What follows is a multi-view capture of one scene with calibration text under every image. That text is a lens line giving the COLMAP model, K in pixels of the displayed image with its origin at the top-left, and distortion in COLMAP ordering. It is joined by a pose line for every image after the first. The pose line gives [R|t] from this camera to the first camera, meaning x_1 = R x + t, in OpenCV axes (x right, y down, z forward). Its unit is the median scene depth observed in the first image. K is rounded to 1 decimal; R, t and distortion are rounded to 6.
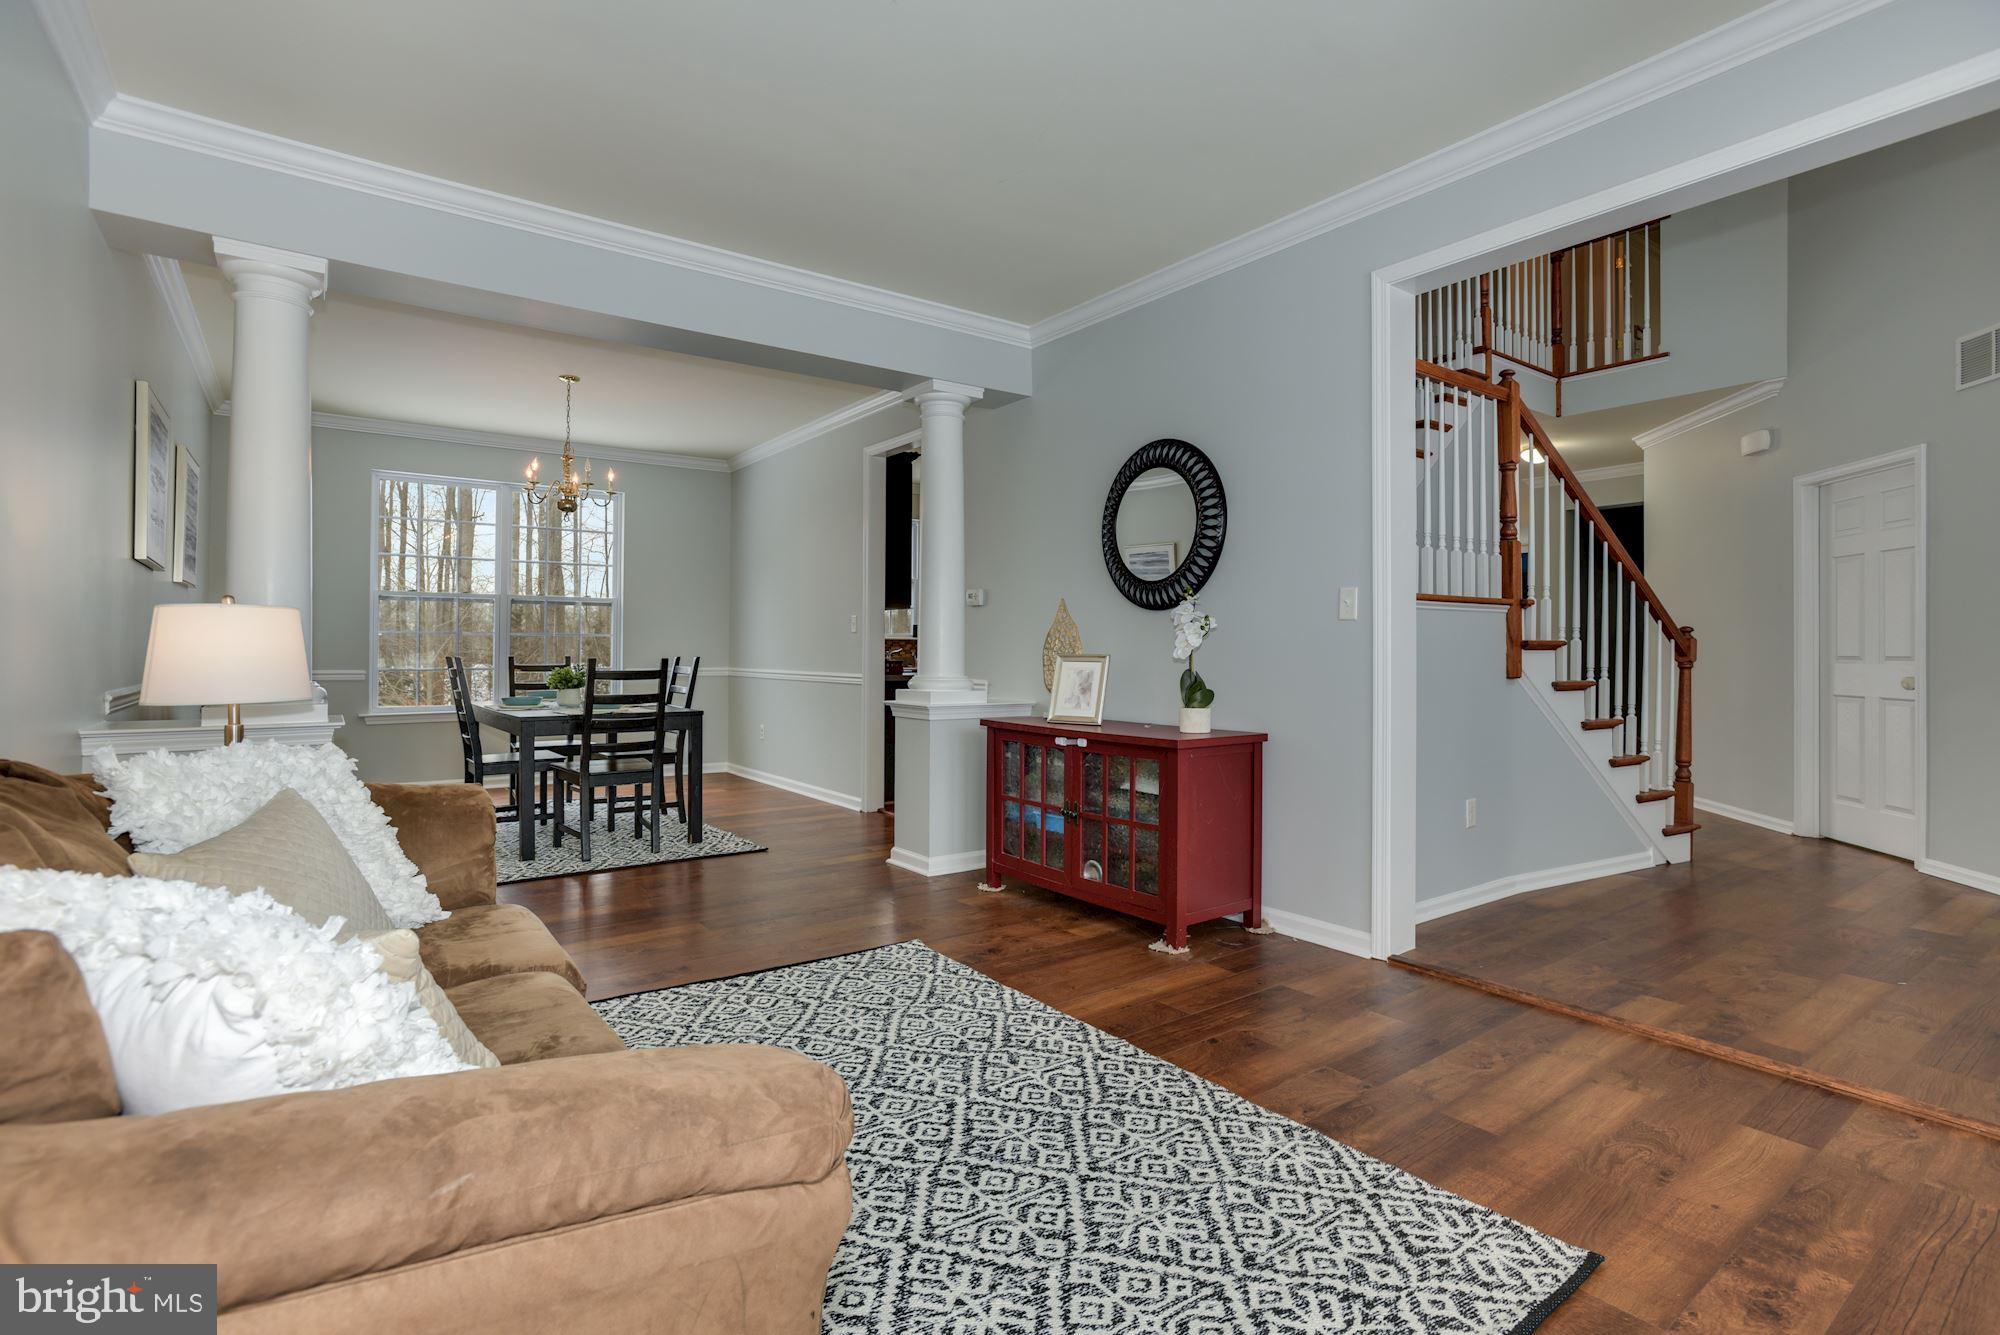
lens RADIAL K [[969.4, 0, 1005.2], [0, 969.4, 639.4], [0, 0, 1]] dist [-0.009665, 0.011505]
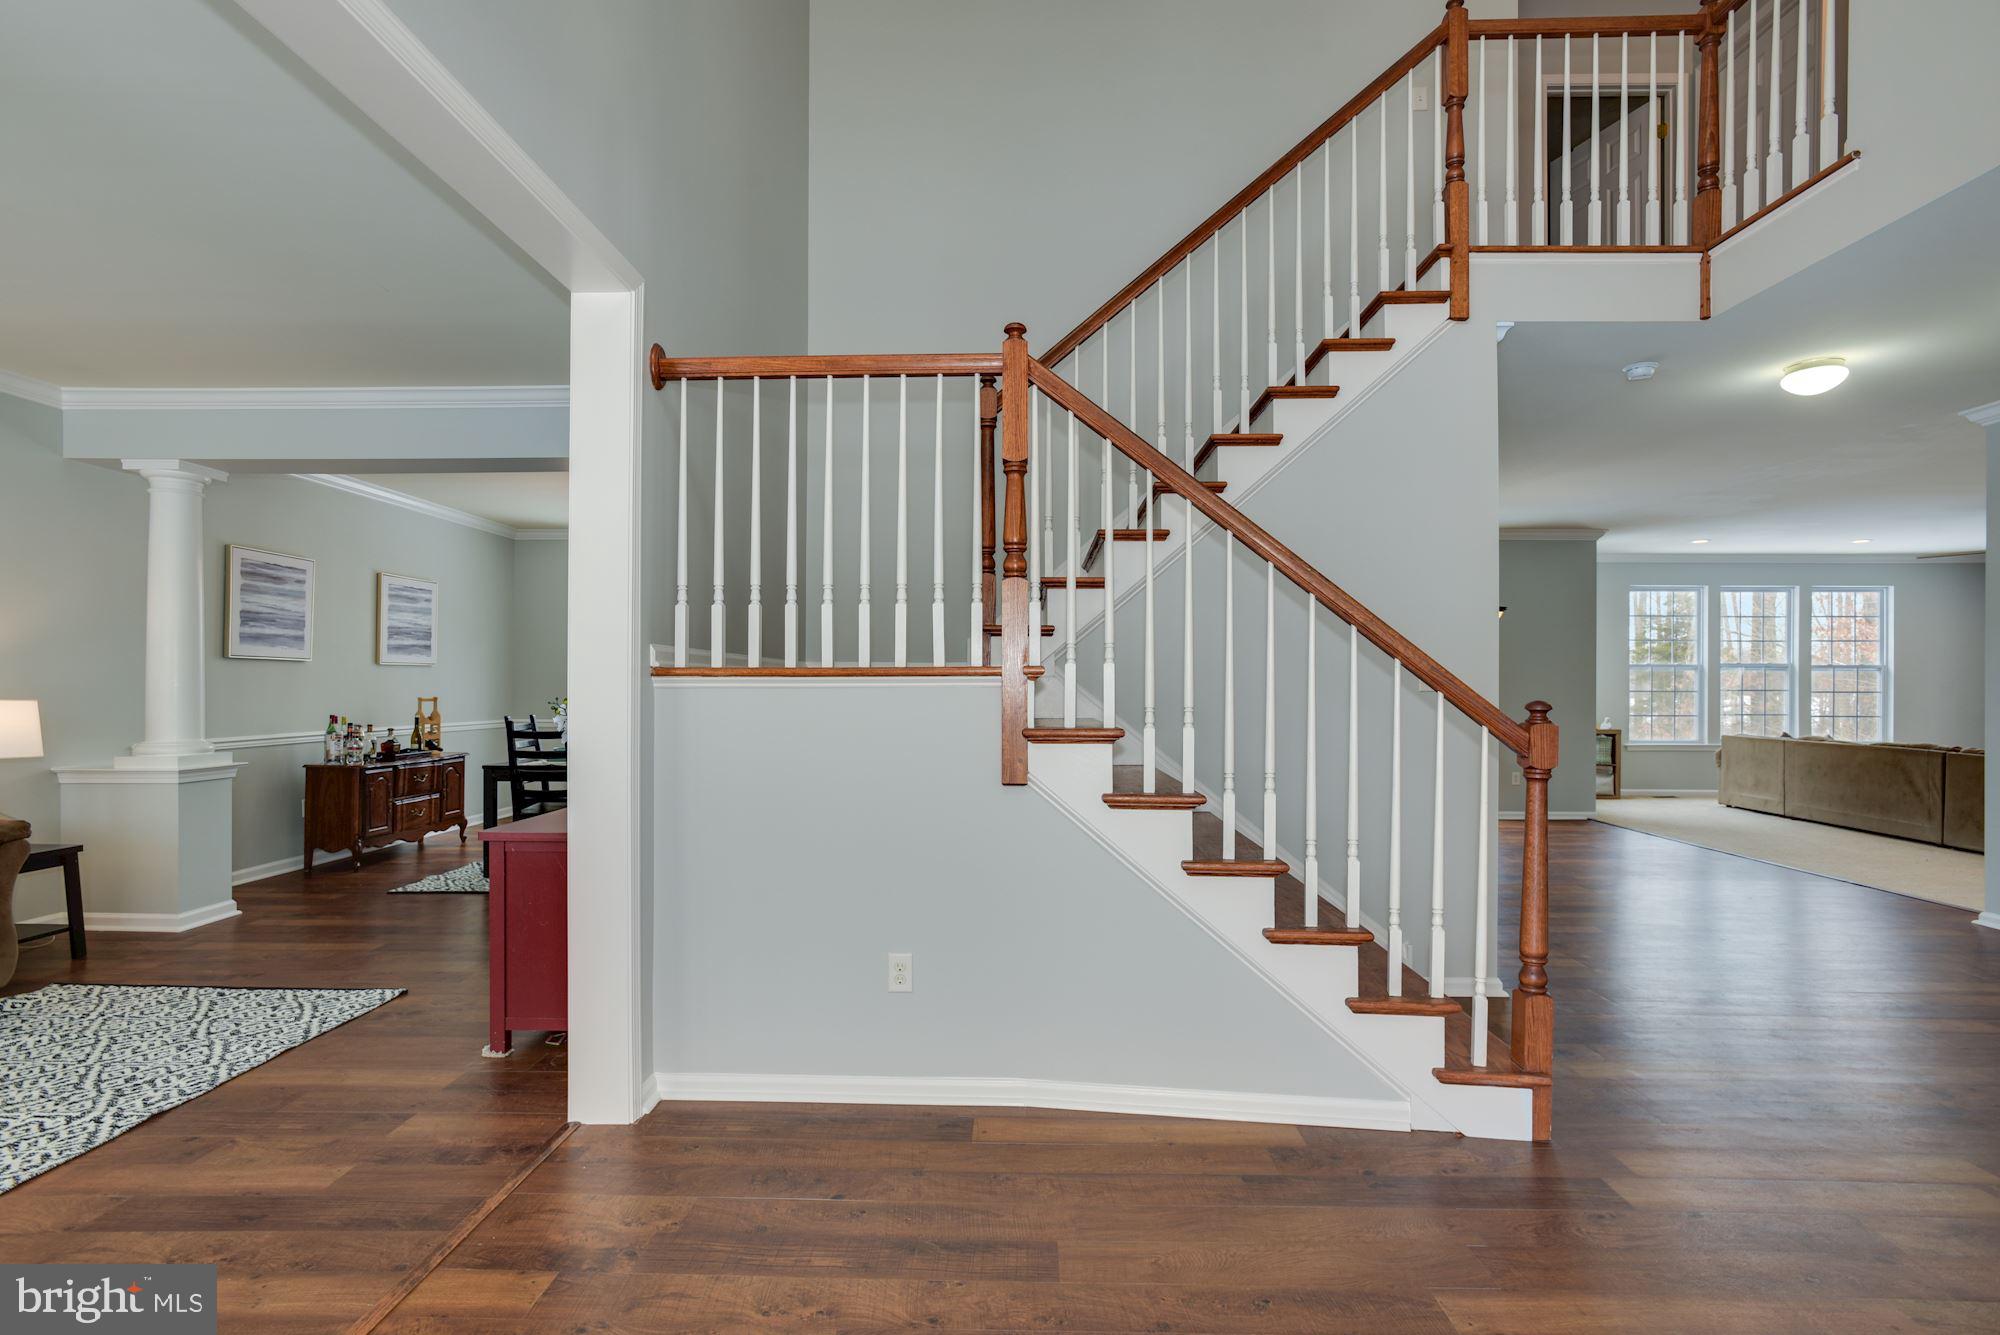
lens RADIAL K [[952.5, 0, 981.8], [0, 952.5, 673.7], [0, 0, 1]] dist [-0.001307, 0.011359]
pose [[0.777878, -0.011500, -0.628310, 1.353193], [0.007387, 0.999931, -0.009155, -0.046403], [0.628372, 0.002480, 0.777909, 0.678956]]
